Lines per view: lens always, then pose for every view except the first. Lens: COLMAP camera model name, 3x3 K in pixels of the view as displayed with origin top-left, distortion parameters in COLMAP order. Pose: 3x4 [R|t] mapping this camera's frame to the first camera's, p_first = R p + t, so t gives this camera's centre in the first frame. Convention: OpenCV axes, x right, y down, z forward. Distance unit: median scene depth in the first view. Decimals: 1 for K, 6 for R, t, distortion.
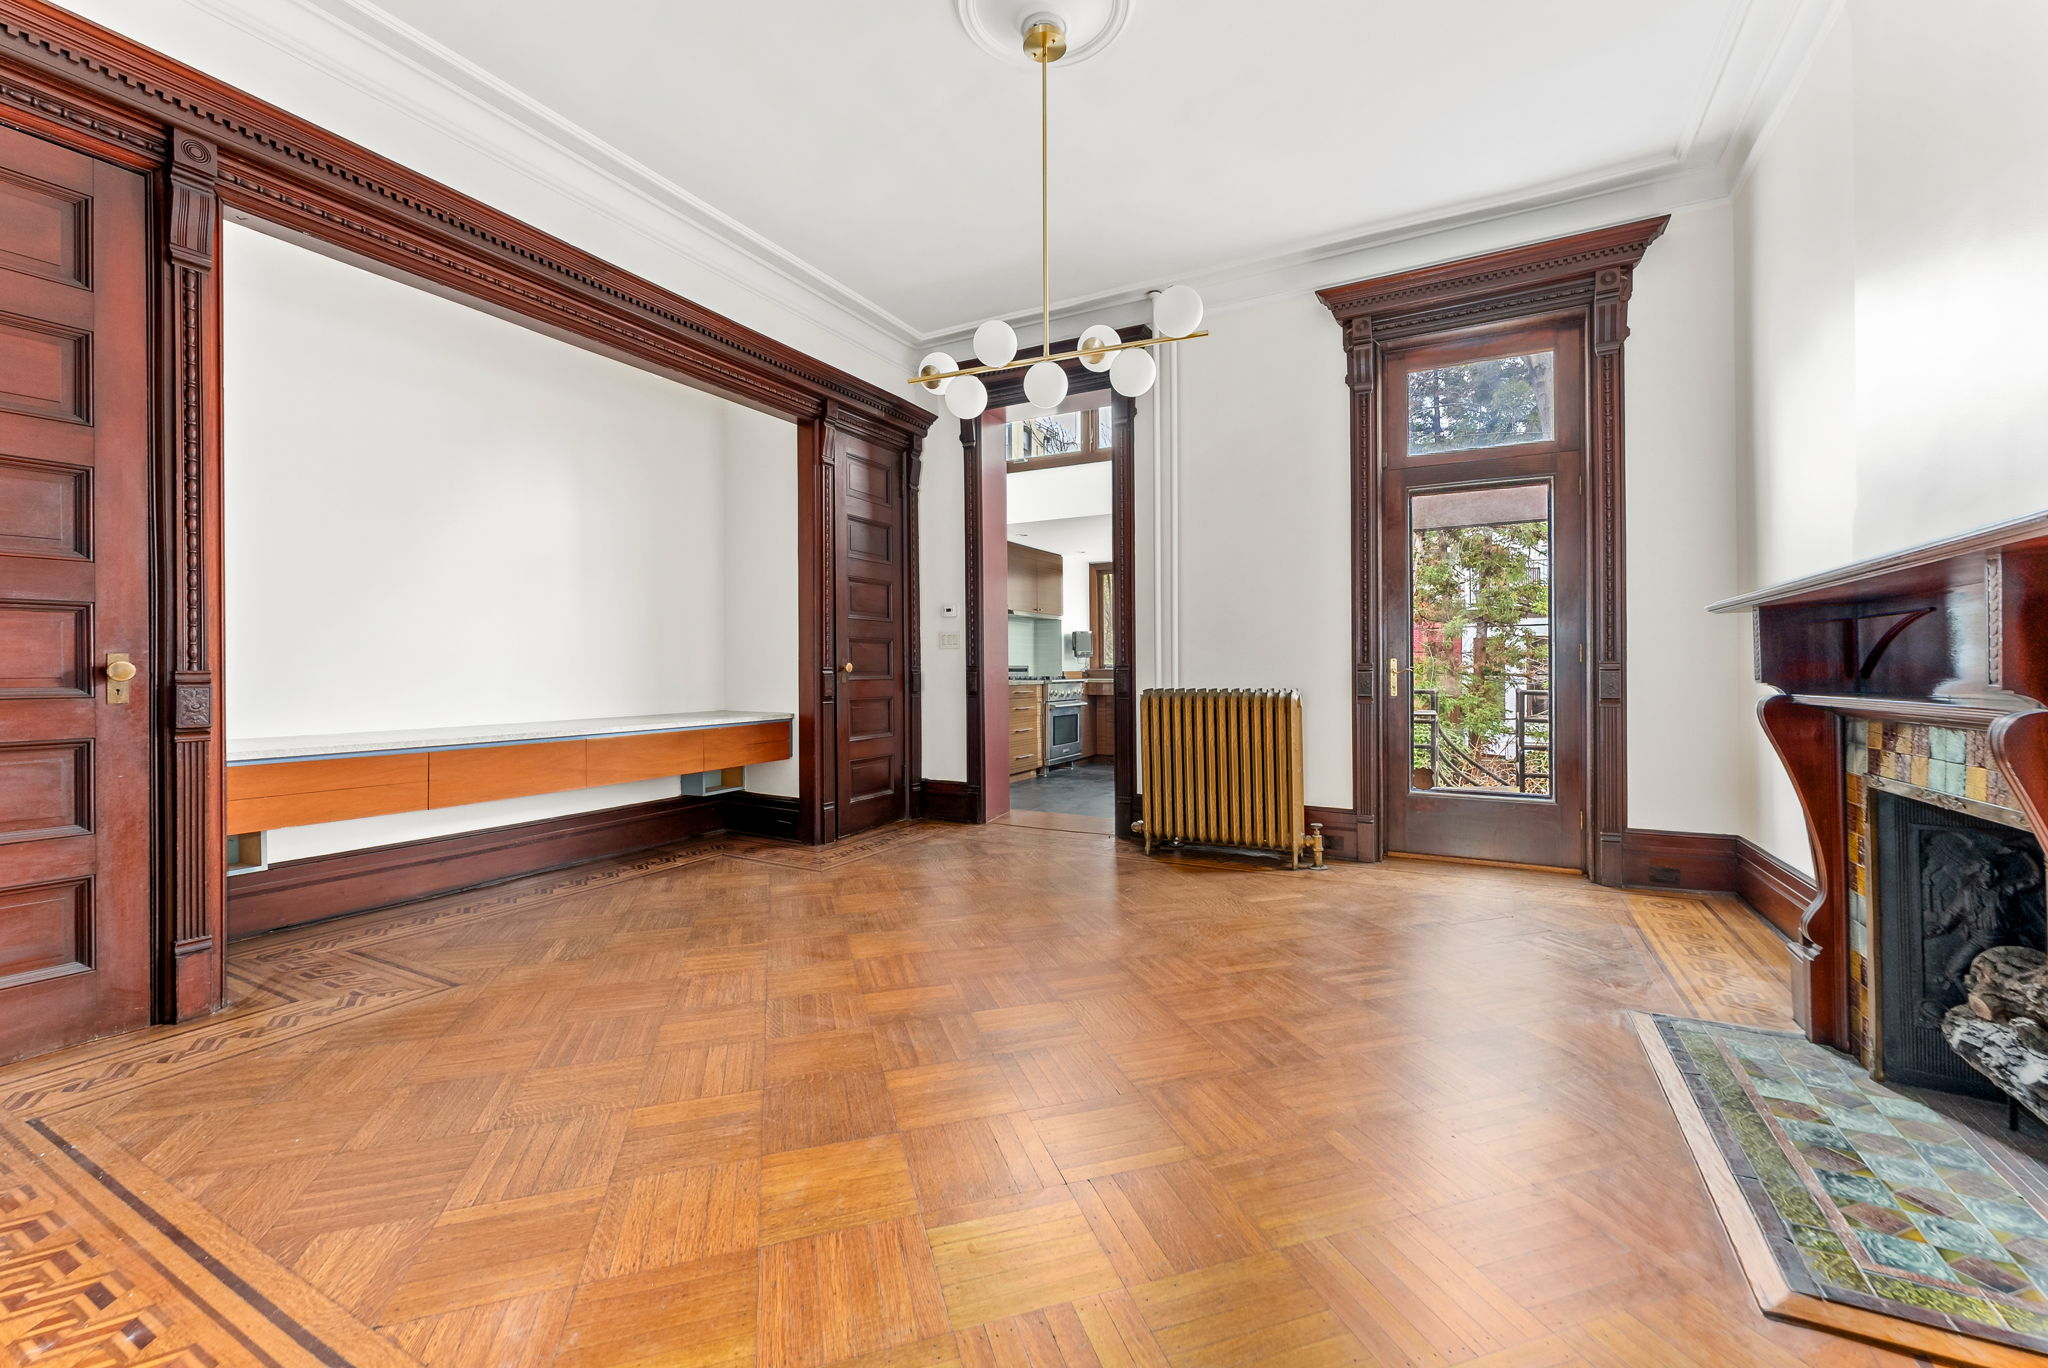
lens RADIAL K [[837.9, 0, 1018.4], [0, 837.9, 671.5], [0, 0, 1]] dist [-0.003045, -0.000341]
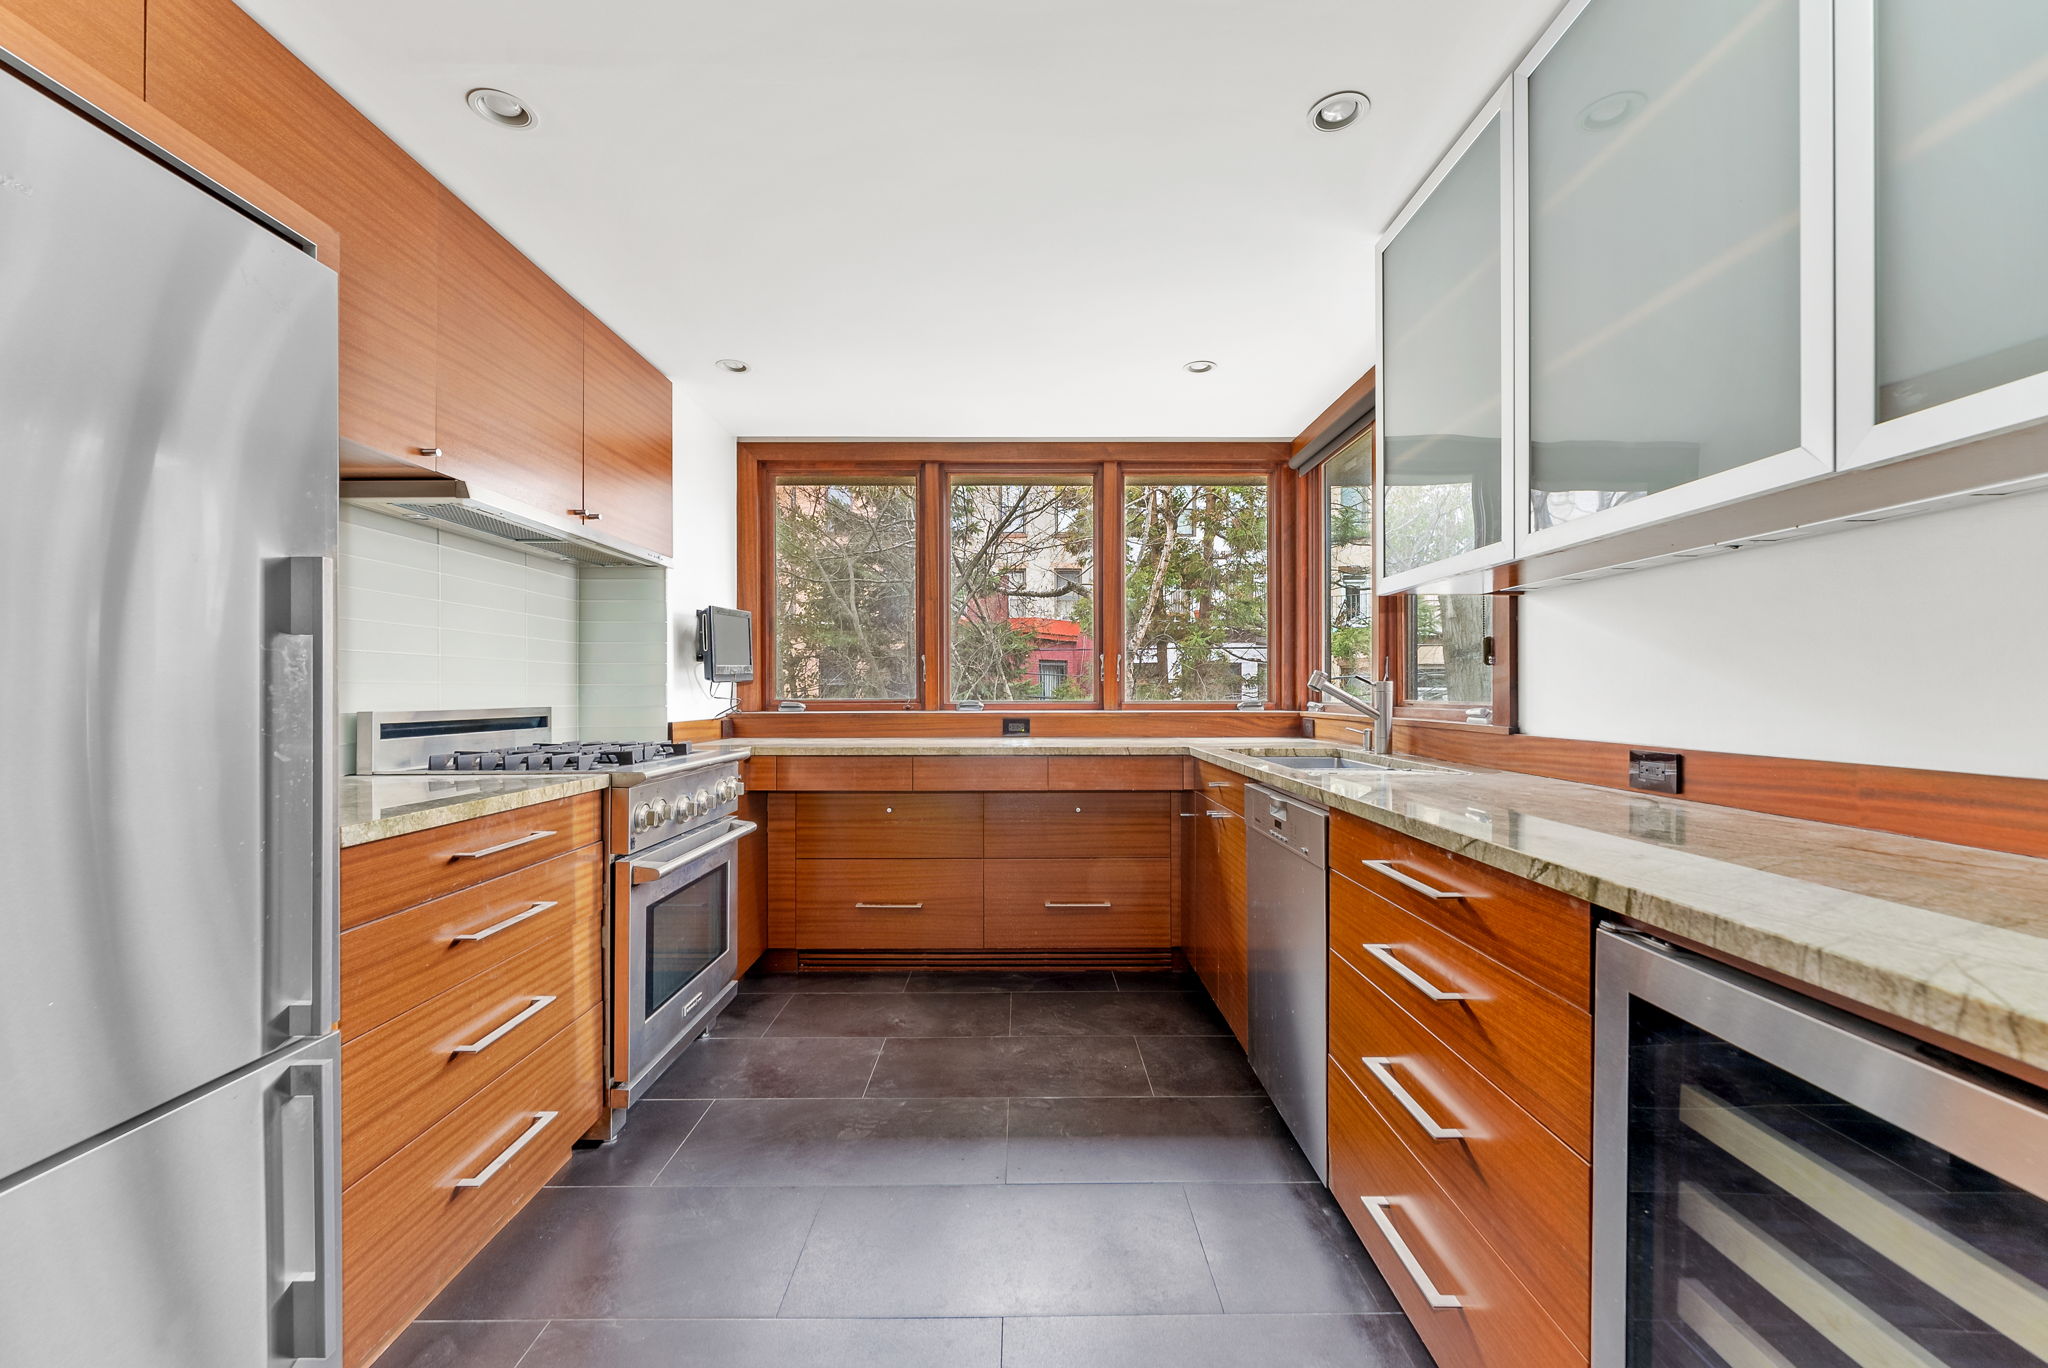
lens RADIAL K [[837.9, 0, 1018.2], [0, 837.9, 687.4], [0, 0, 1]] dist [-0.003045, -0.000341]
pose [[0.882574, 0.007578, 0.470113, 0.018586], [-0.005077, 0.999965, -0.006588, -0.013224], [-0.470147, 0.003428, 0.882582, 0.650218]]
